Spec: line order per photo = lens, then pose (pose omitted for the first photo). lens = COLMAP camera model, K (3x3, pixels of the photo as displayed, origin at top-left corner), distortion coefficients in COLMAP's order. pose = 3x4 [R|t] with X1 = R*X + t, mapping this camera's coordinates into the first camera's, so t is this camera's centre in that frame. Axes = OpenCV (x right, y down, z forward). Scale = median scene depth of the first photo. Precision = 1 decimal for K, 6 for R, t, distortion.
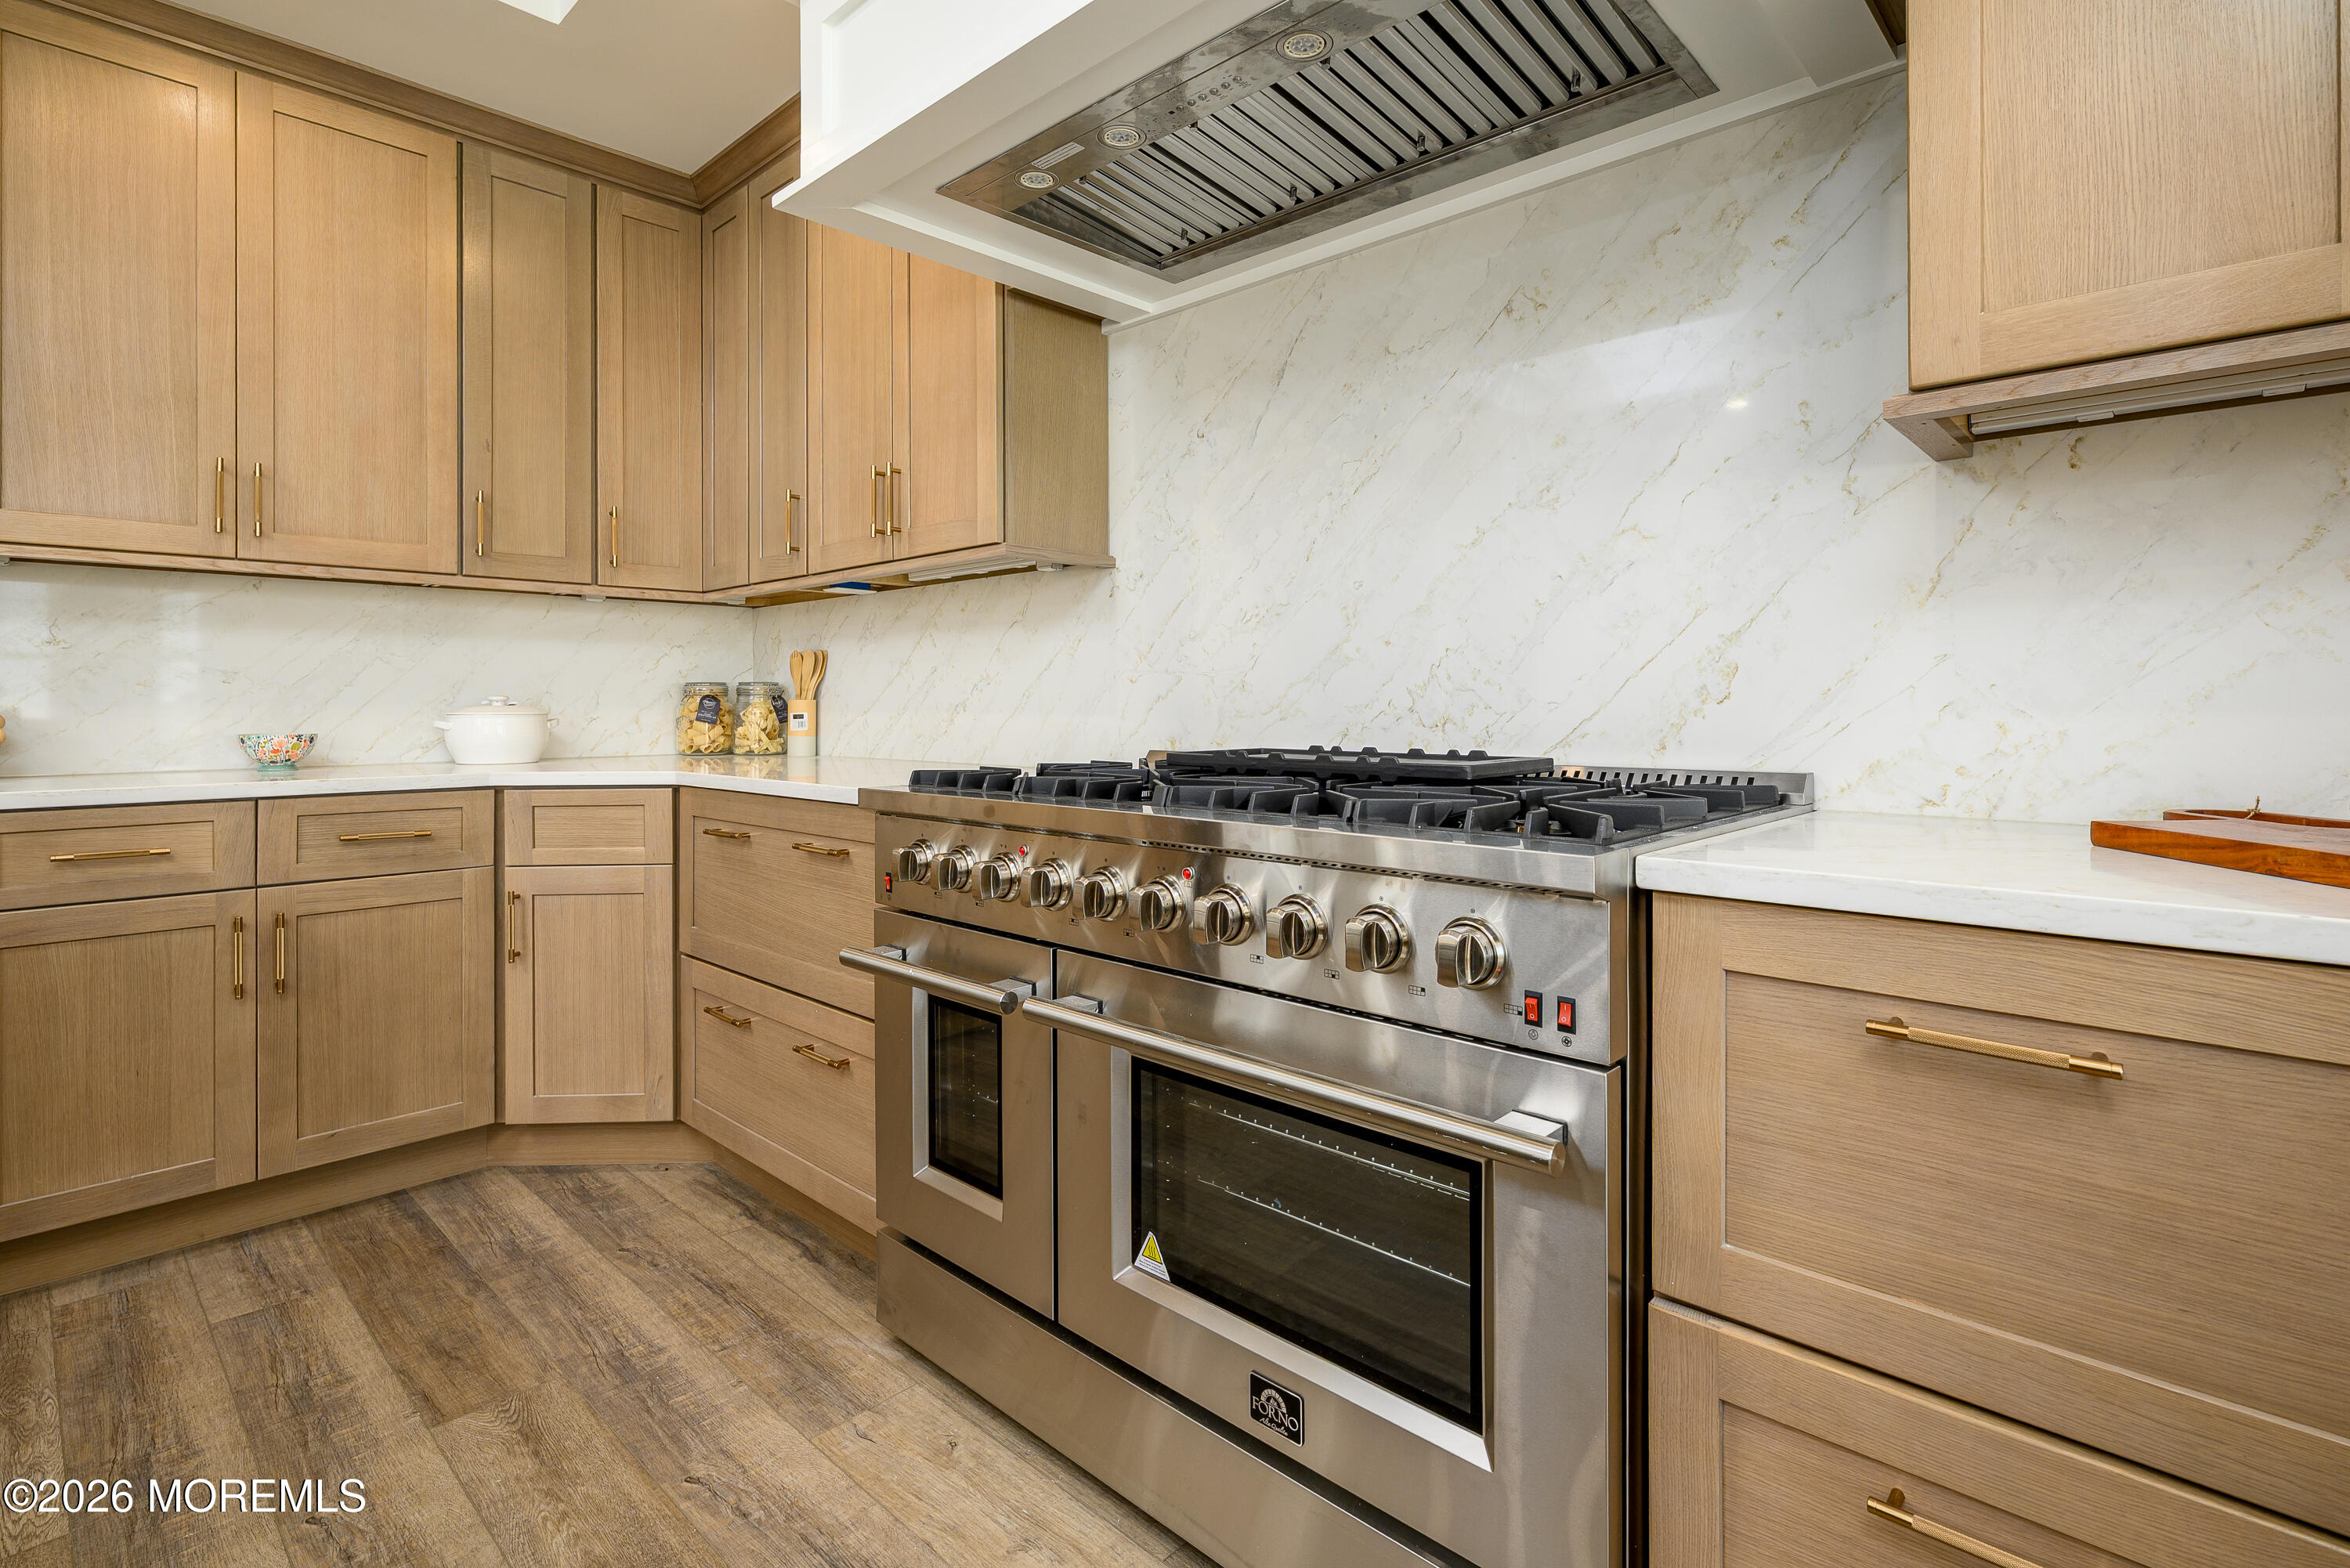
lens RADIAL K [[1119.2, 0, 1174.5], [0, 1119.2, 702.2], [0, 0, 1]] dist [-0.000204, 0.000130]
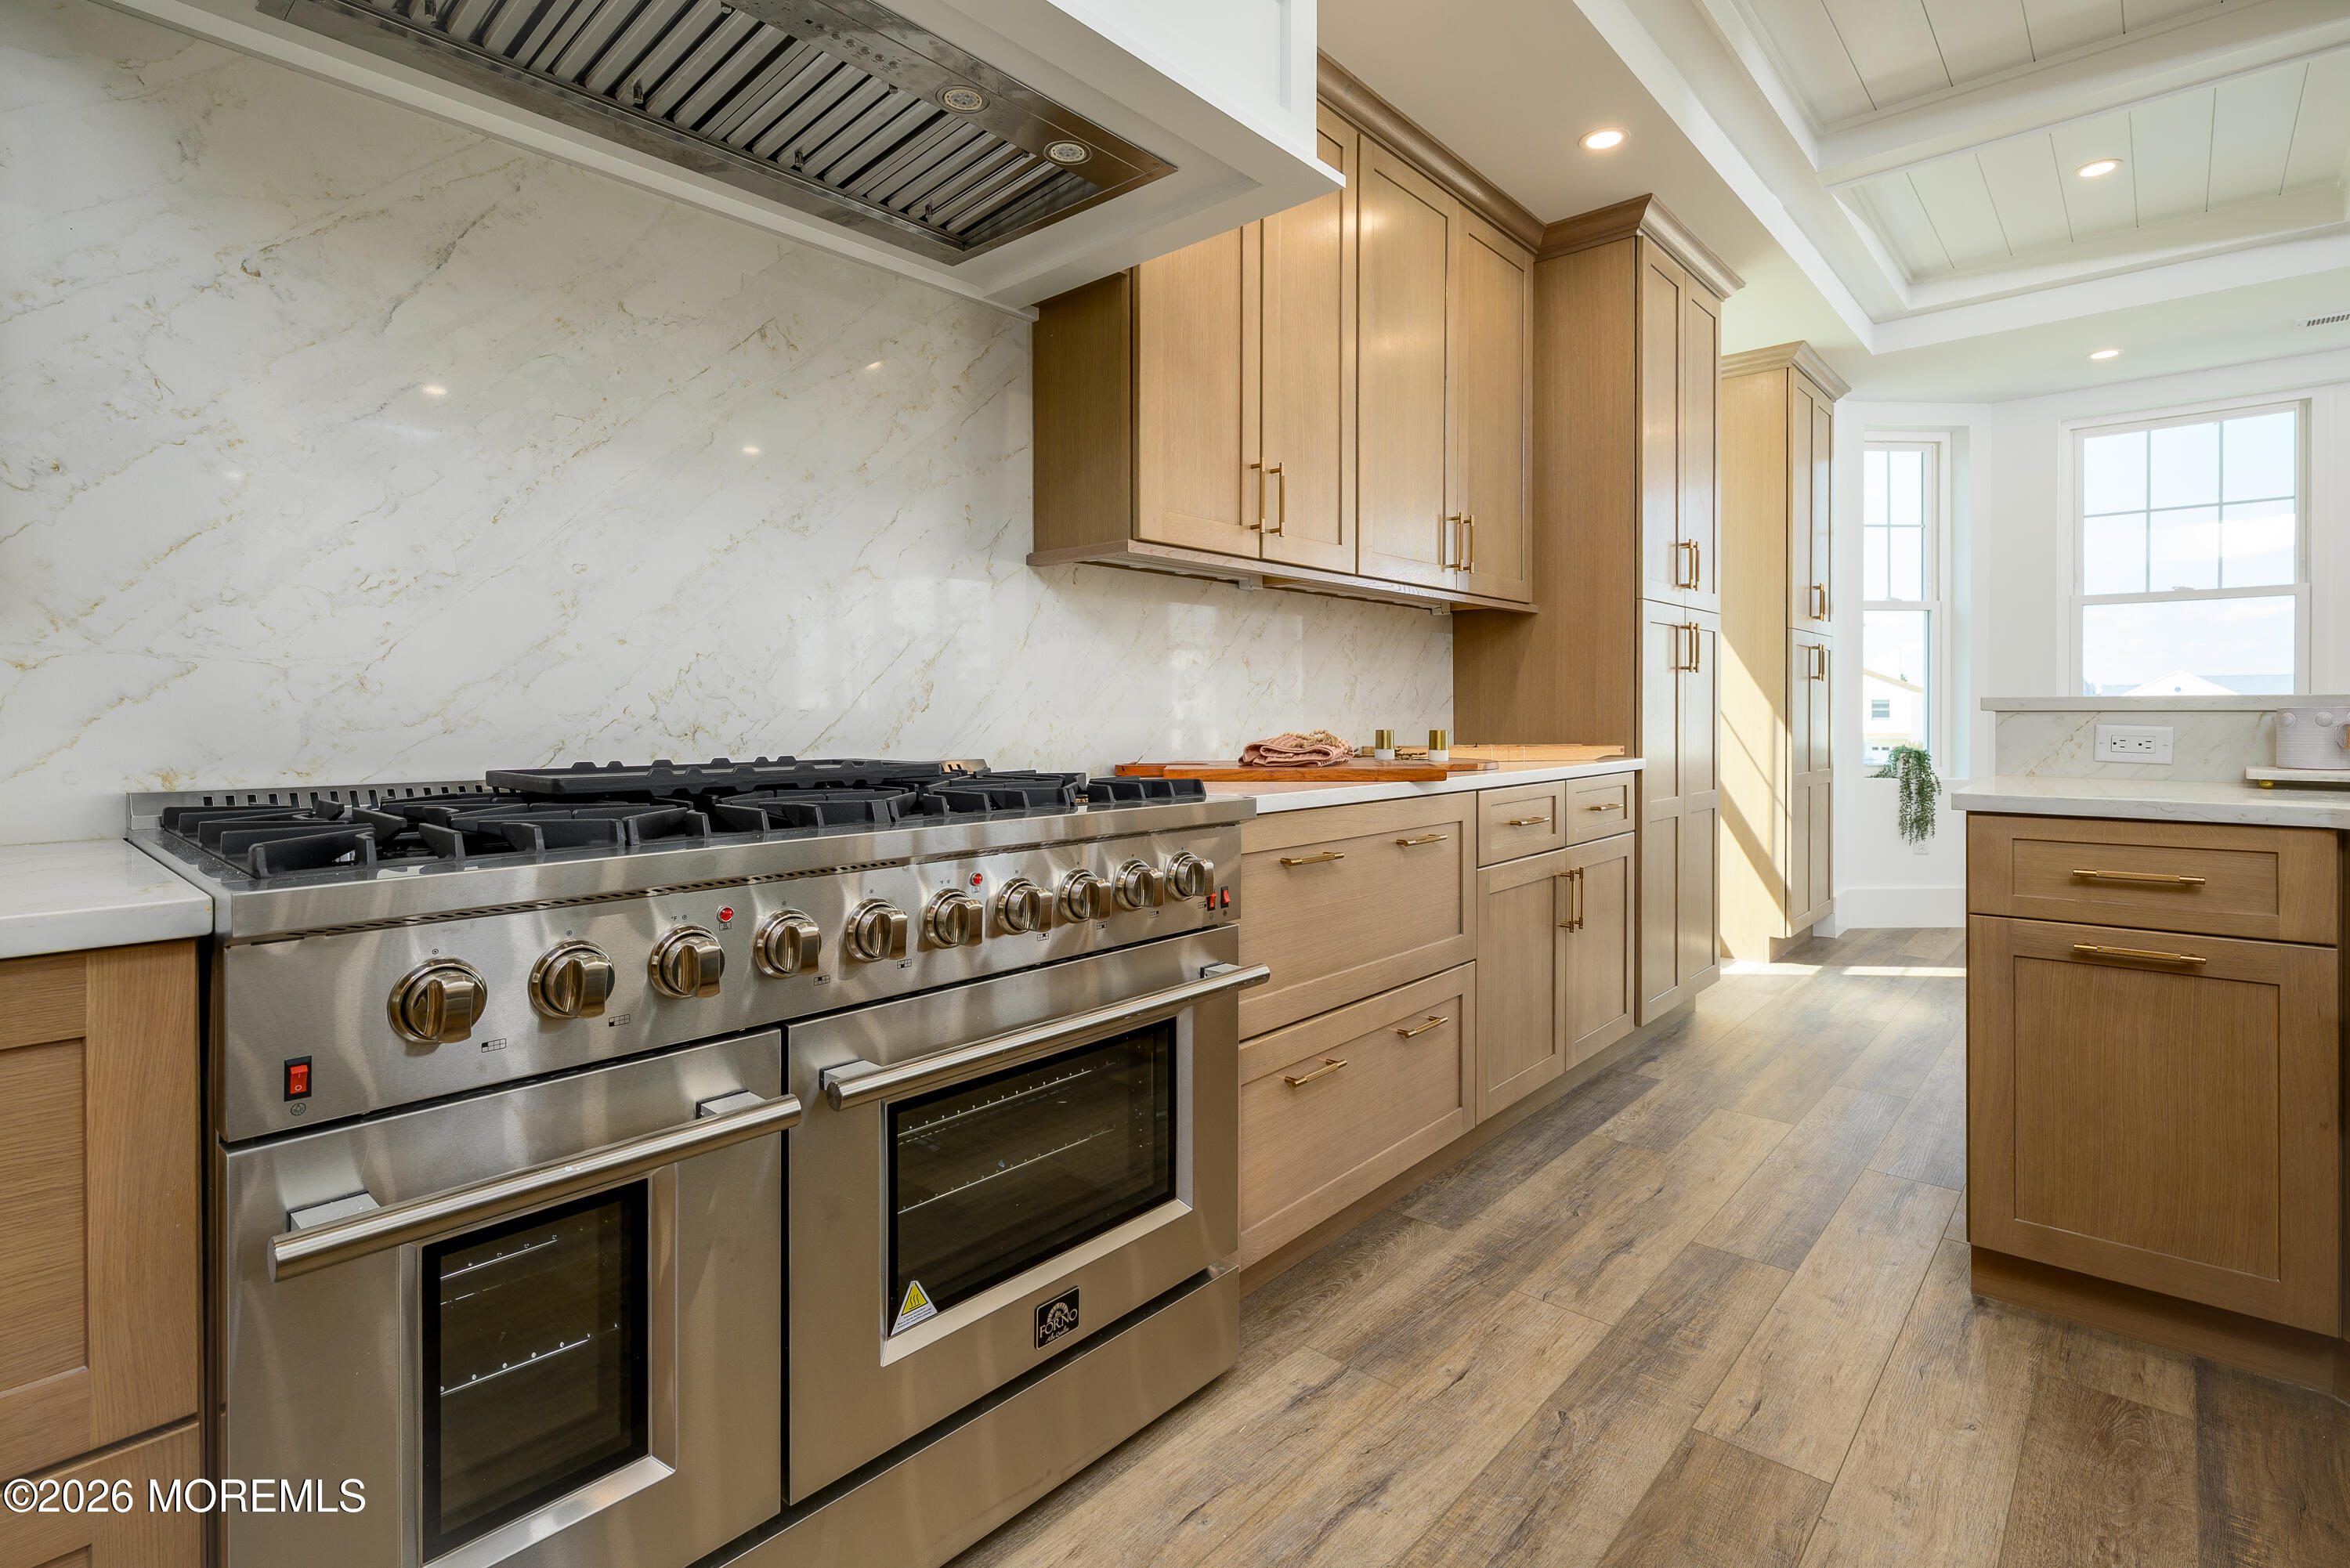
lens RADIAL K [[1115.7, 0, 1173.6], [0, 1115.7, 718.0], [0, 0, 1]] dist [0.001660, 0.000268]
pose [[-0.026941, -0.003980, 0.999629, -0.642771], [-0.002642, 0.999989, 0.003910, 0.002155], [-0.999634, -0.002536, -0.026951, 0.549099]]
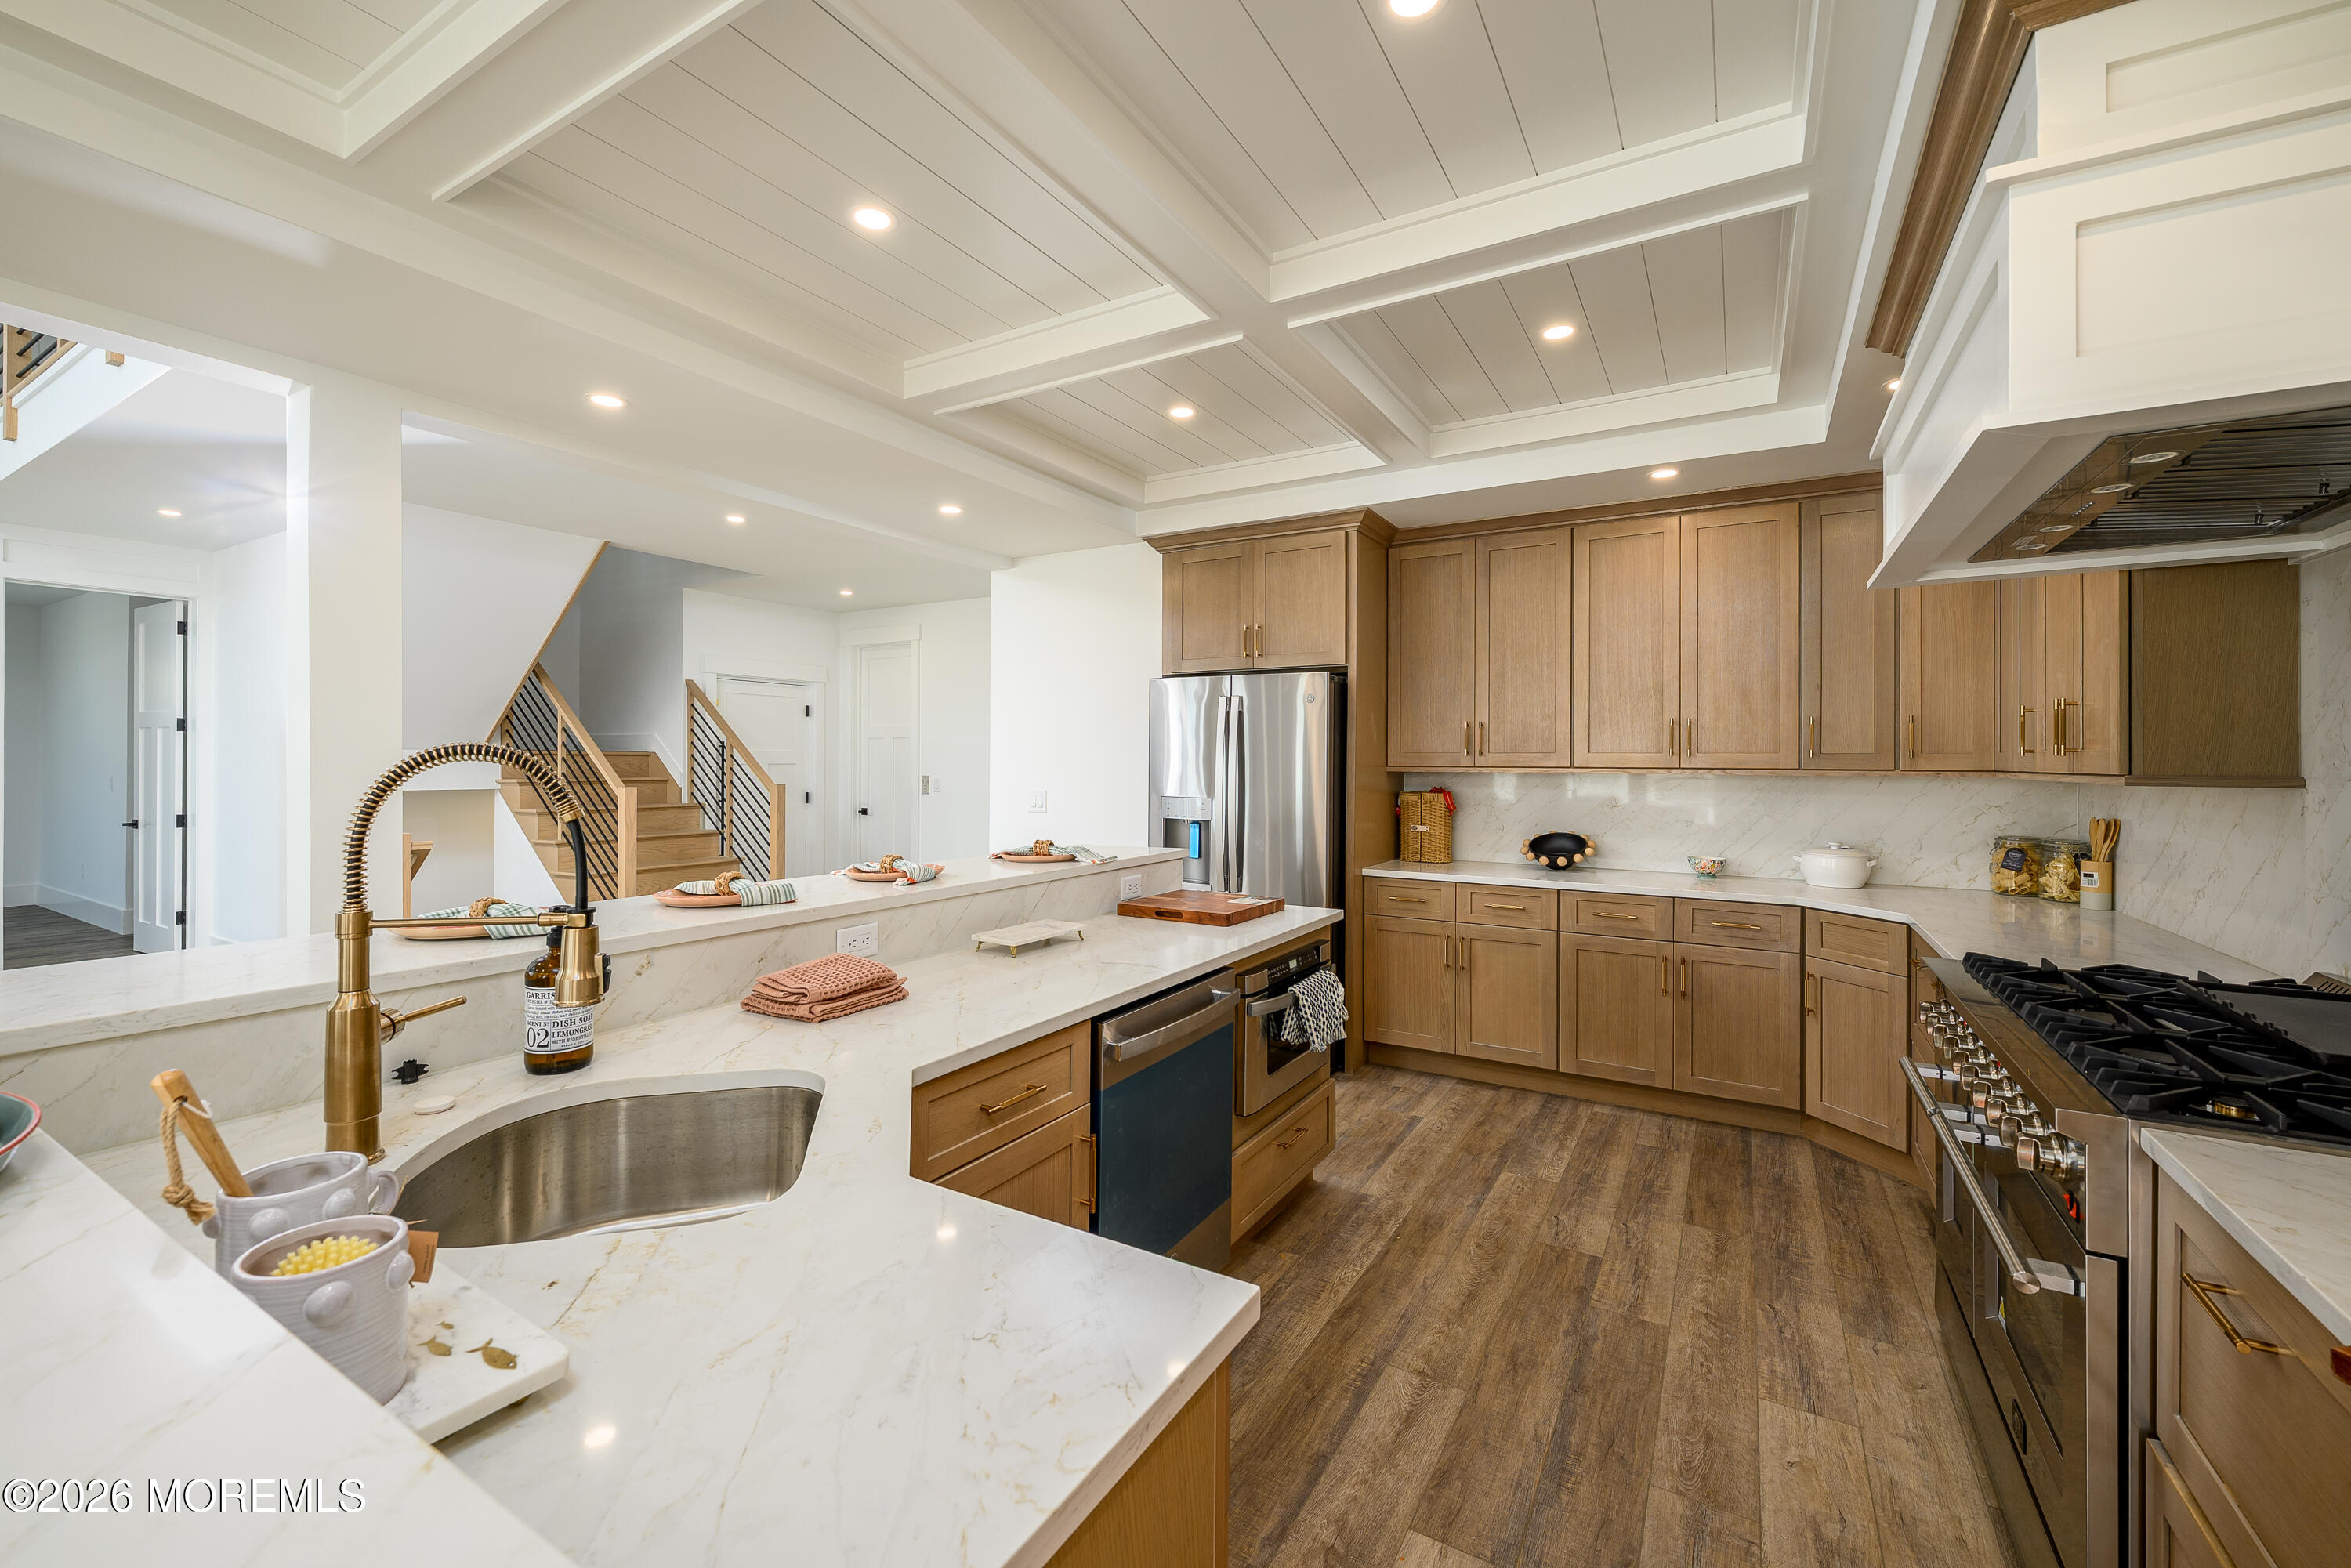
lens RADIAL K [[960.3, 0, 1170.0], [0, 960.3, 758.4], [0, 0, 1]] dist [0.000323, 0.000047]
pose [[0.218388, 0.003840, -0.975855, 0.672924], [-0.001560, 0.999992, 0.003586, -0.171841], [0.975861, 0.000739, 0.218392, -0.252996]]
